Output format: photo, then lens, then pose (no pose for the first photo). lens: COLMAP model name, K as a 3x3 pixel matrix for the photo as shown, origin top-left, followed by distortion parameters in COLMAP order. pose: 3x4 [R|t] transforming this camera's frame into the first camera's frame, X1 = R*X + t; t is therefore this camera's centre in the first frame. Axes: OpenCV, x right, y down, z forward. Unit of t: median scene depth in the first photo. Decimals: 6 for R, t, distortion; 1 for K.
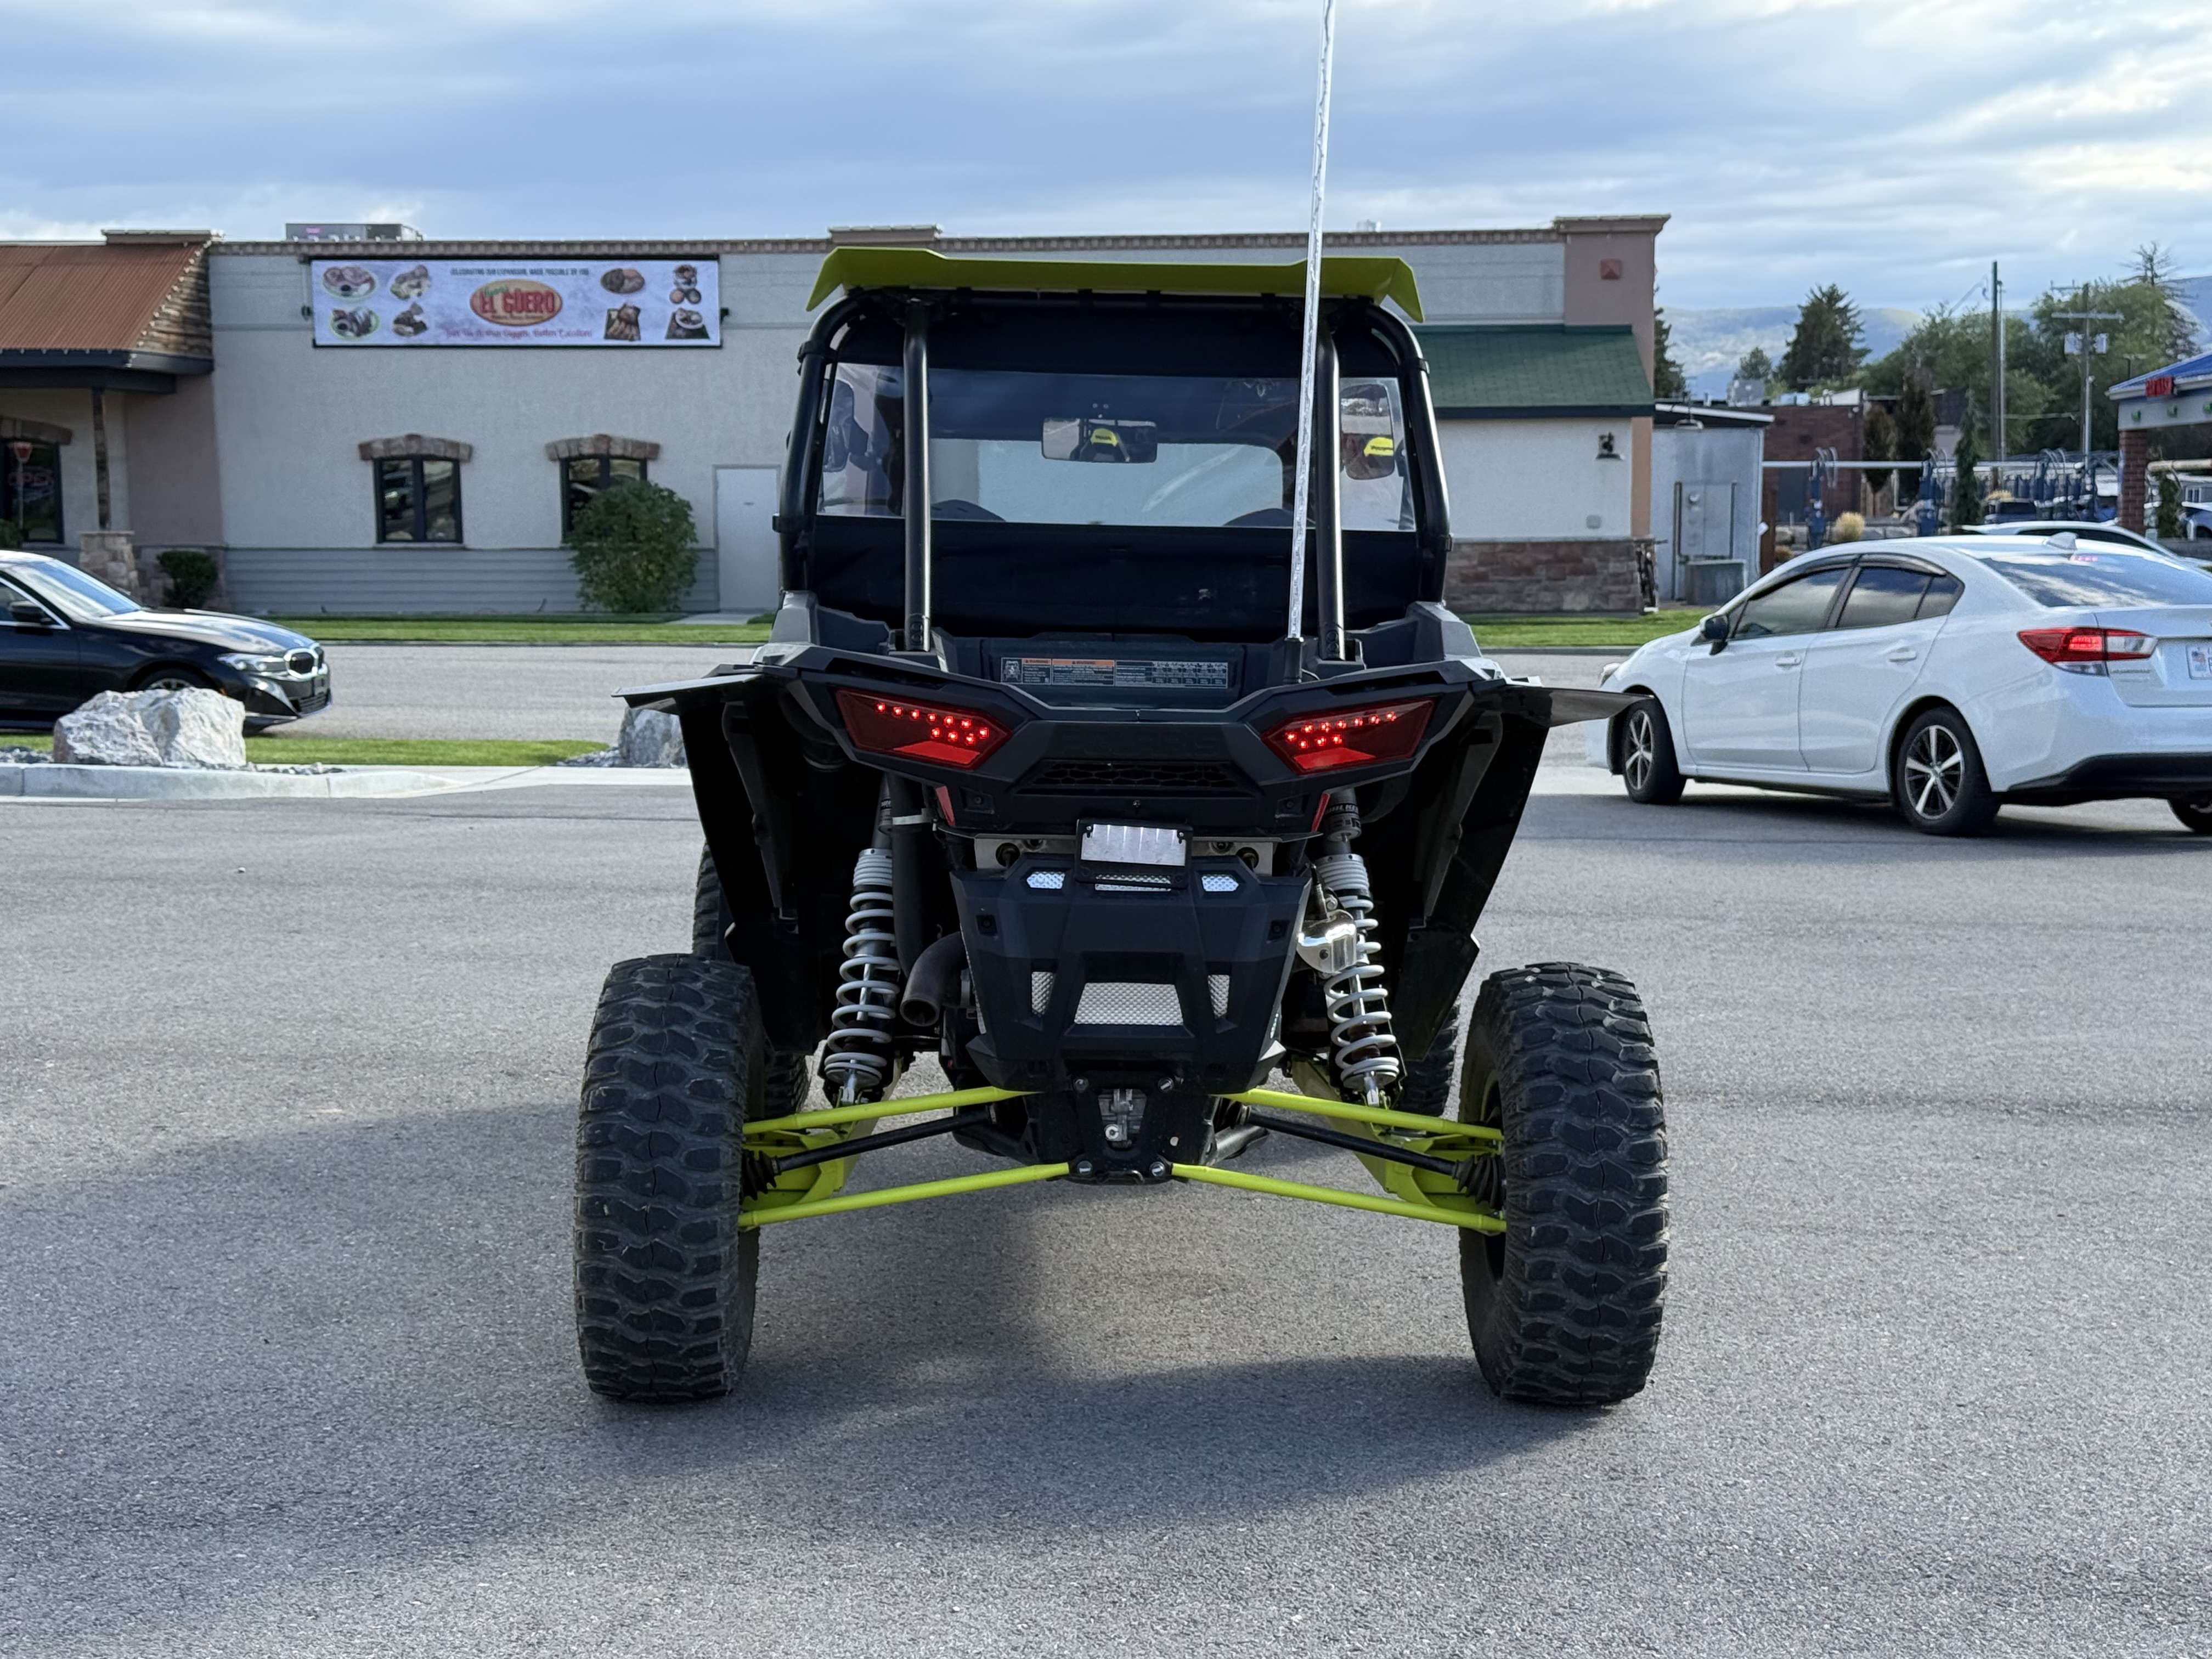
lens RADIAL K [[3275.3, 0, 1106.0], [0, 3275.3, 829.5], [0, 0, 1]] dist [-0.237124, 1.314355]
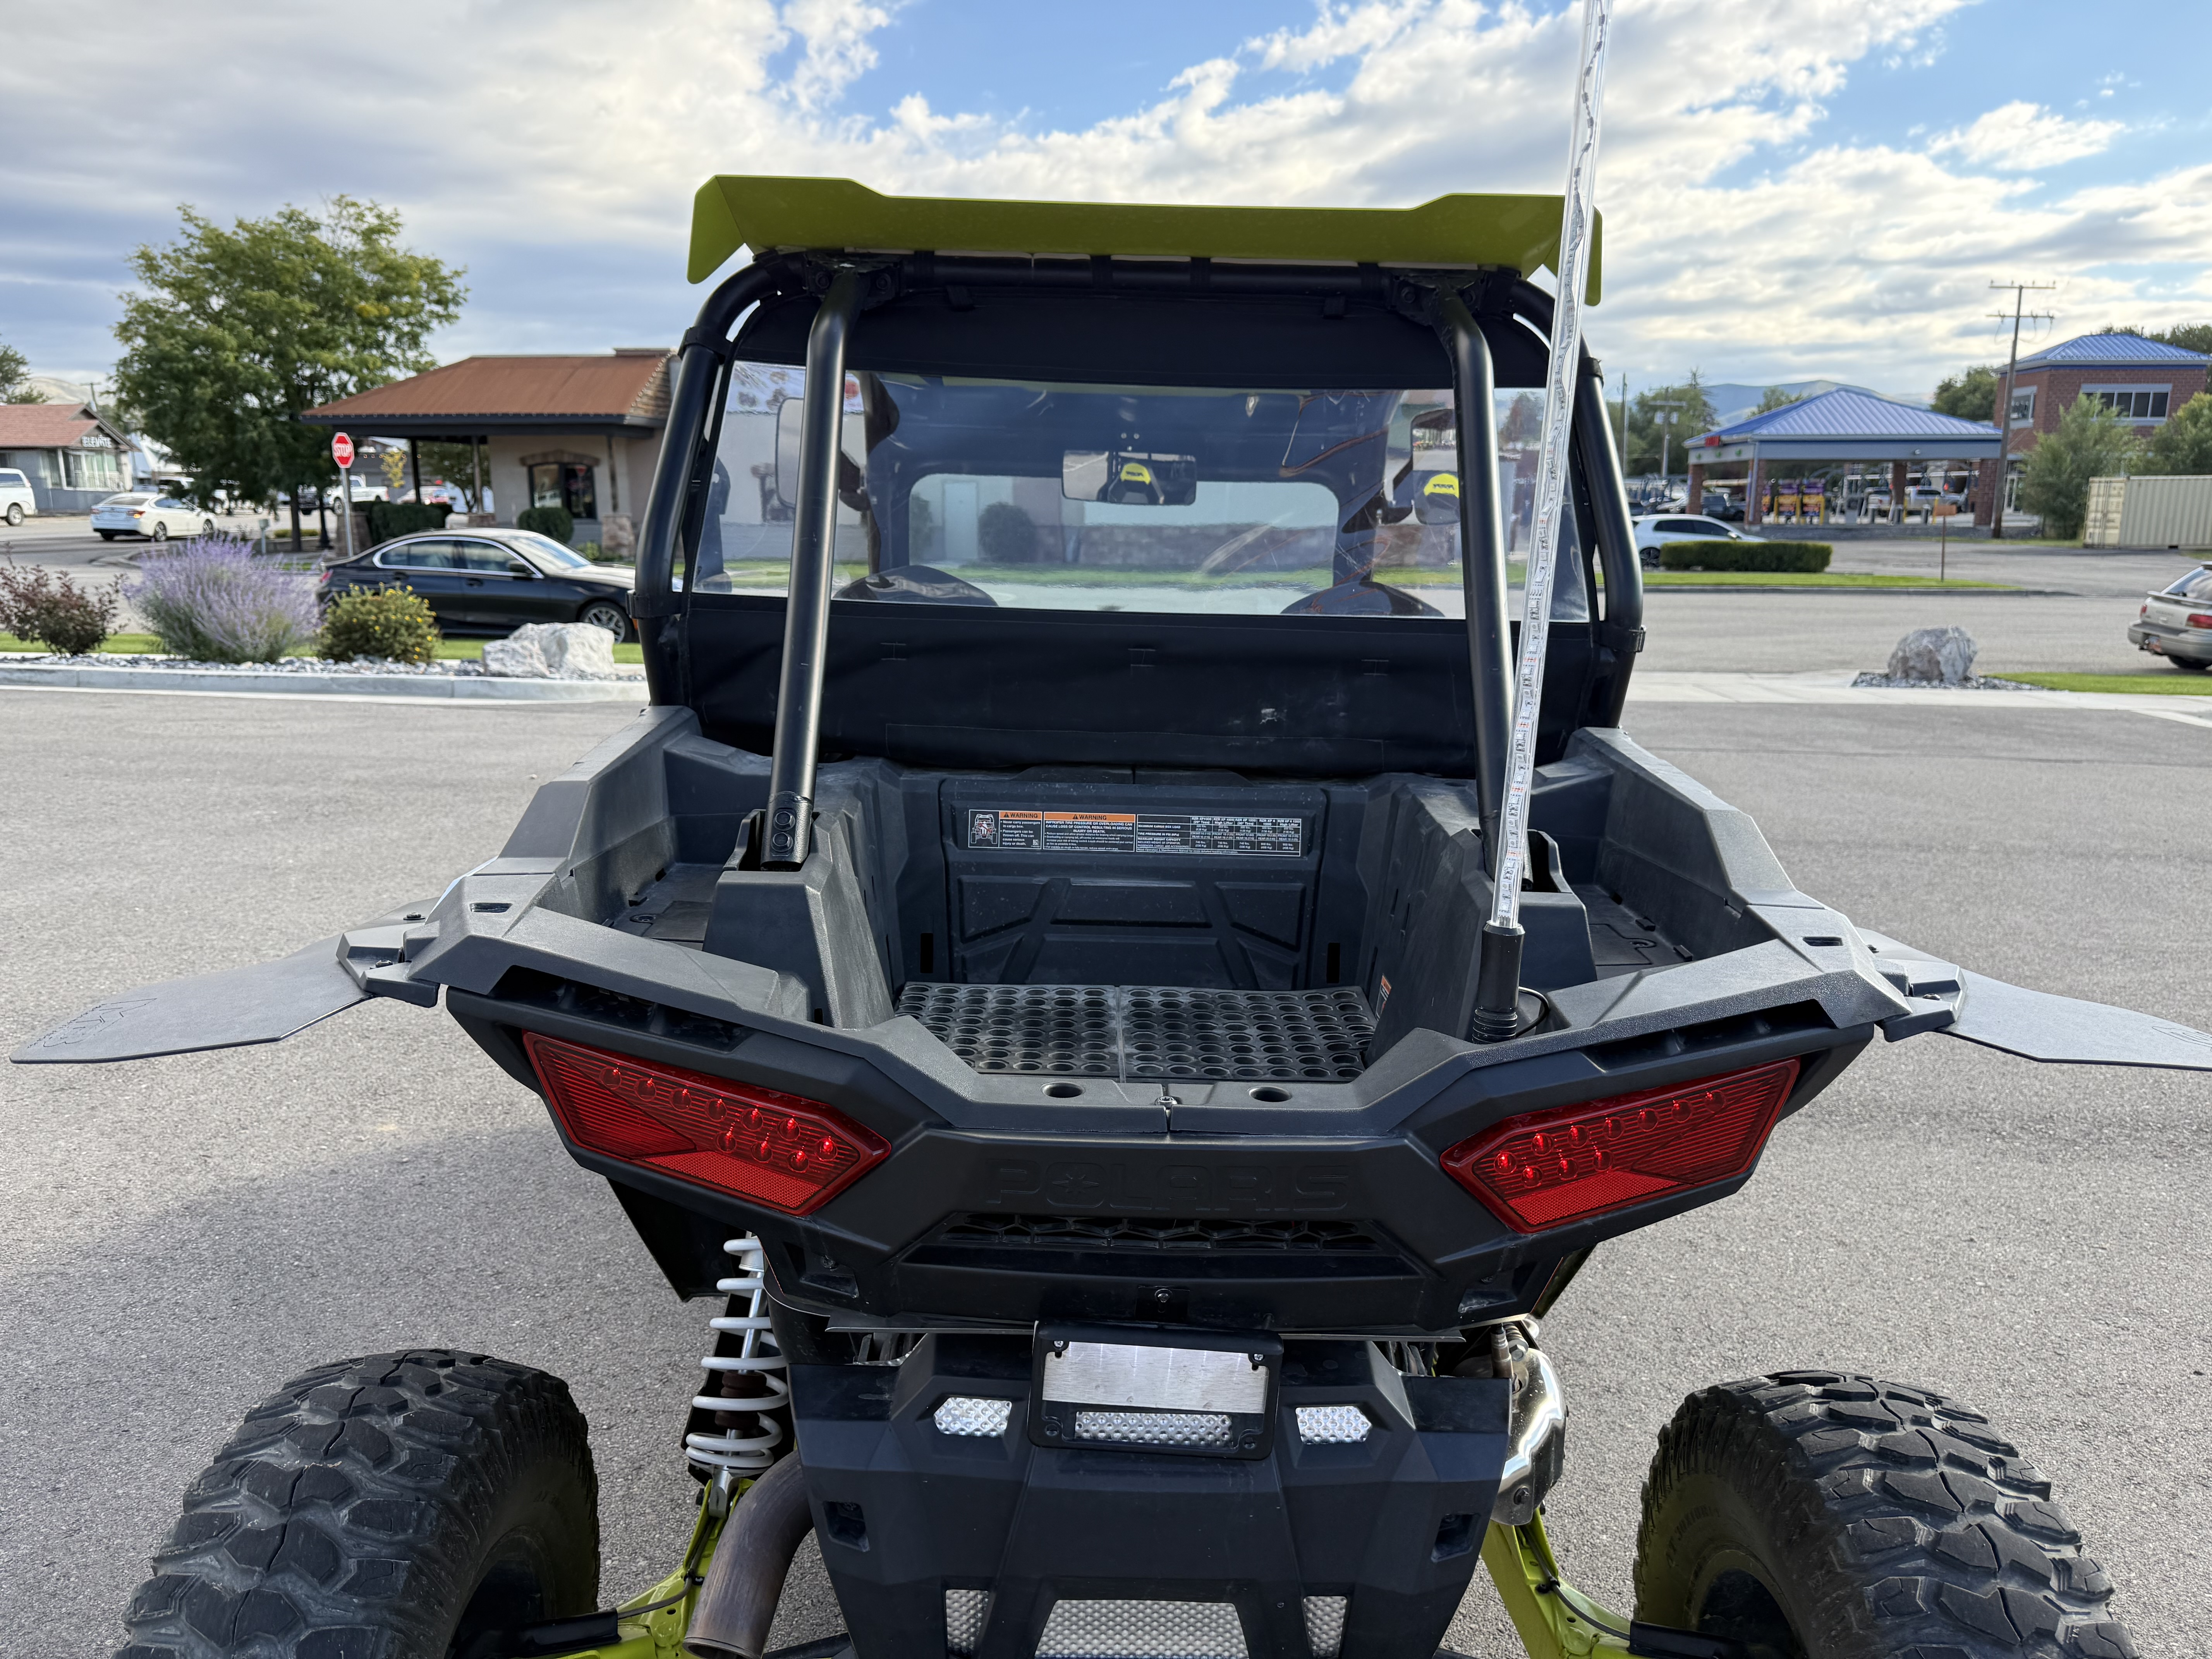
lens RADIAL K [[1637.1, 0, 1106.7], [0, 1637.1, 873.7], [0, 0, 1]] dist [0.003577, -0.009247]
pose [[0.999554, 0.012341, -0.027181, 0.005725], [-0.008876, 0.992231, 0.124094, -0.076837], [0.028501, -0.123798, 0.991898, 0.622526]]
